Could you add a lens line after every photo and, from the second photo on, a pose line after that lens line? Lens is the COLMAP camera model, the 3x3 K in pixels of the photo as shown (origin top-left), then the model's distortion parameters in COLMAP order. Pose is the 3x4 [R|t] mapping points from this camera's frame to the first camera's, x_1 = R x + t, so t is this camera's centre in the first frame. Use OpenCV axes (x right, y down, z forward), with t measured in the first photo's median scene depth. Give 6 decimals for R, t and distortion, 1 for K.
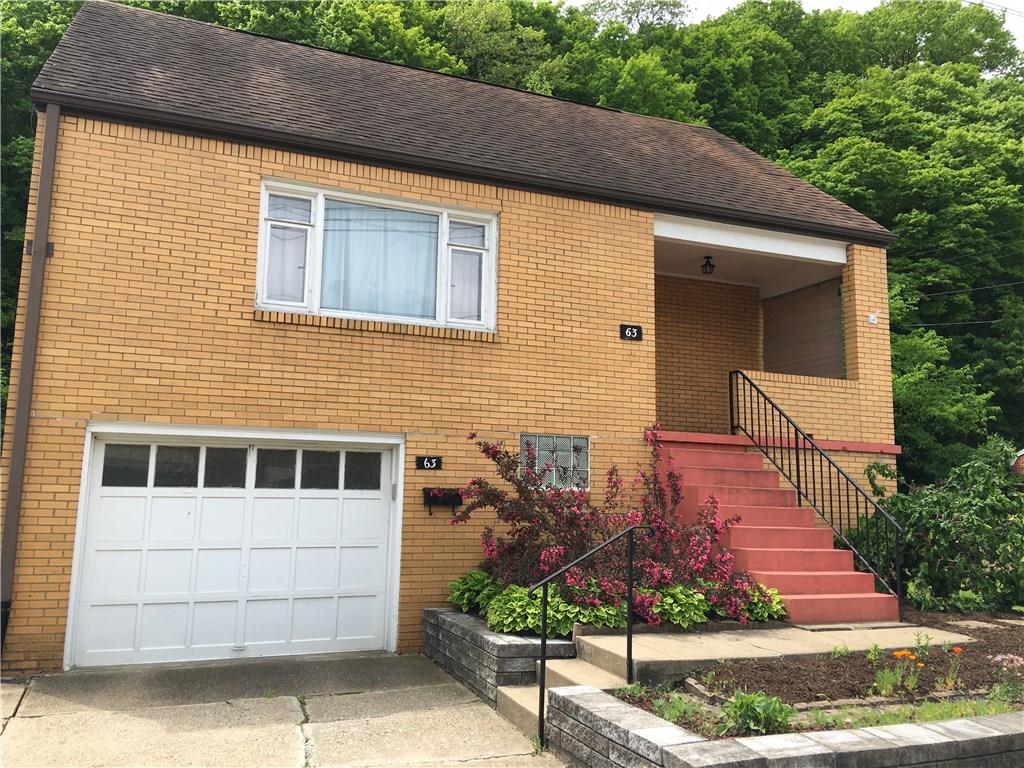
lens RADIAL K [[867.6, 0, 510.1], [0, 867.6, 381.3], [0, 0, 1]] dist [0.066428, -0.046442]
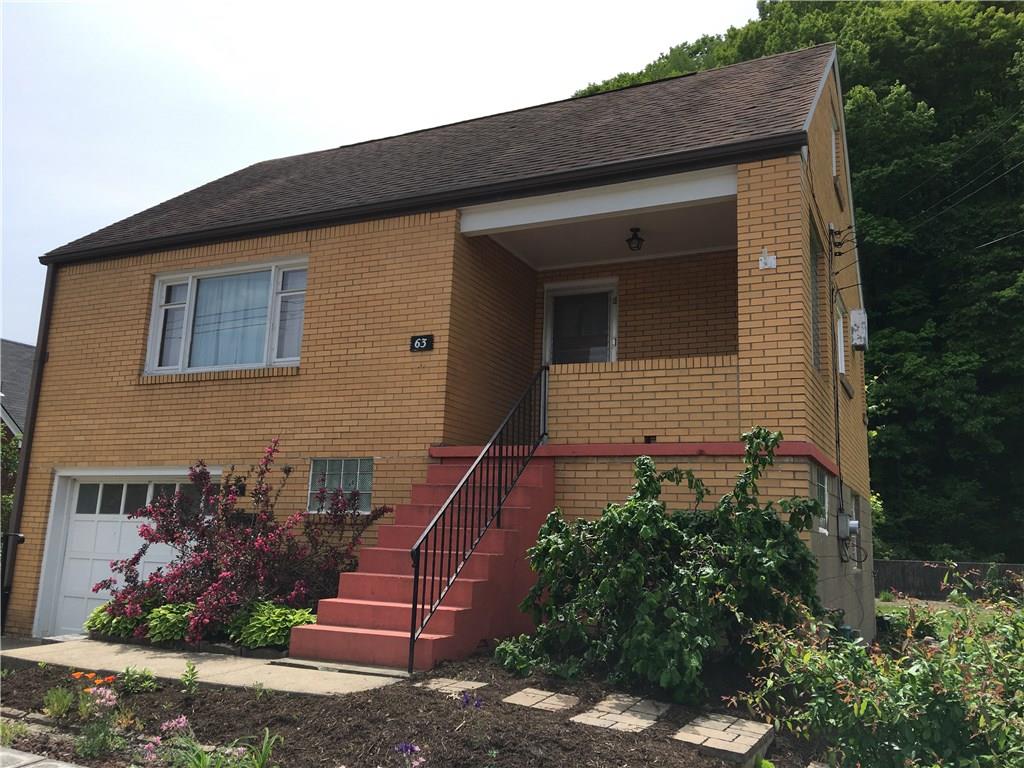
lens RADIAL K [[867.6, 0, 510.5], [0, 867.6, 382.8], [0, 0, 1]] dist [0.066428, -0.046442]
pose [[0.670030, -0.126690, -0.731443, 0.918903], [0.080772, 0.991921, -0.097816, 0.088601], [0.737926, 0.006460, 0.674850, 0.462211]]
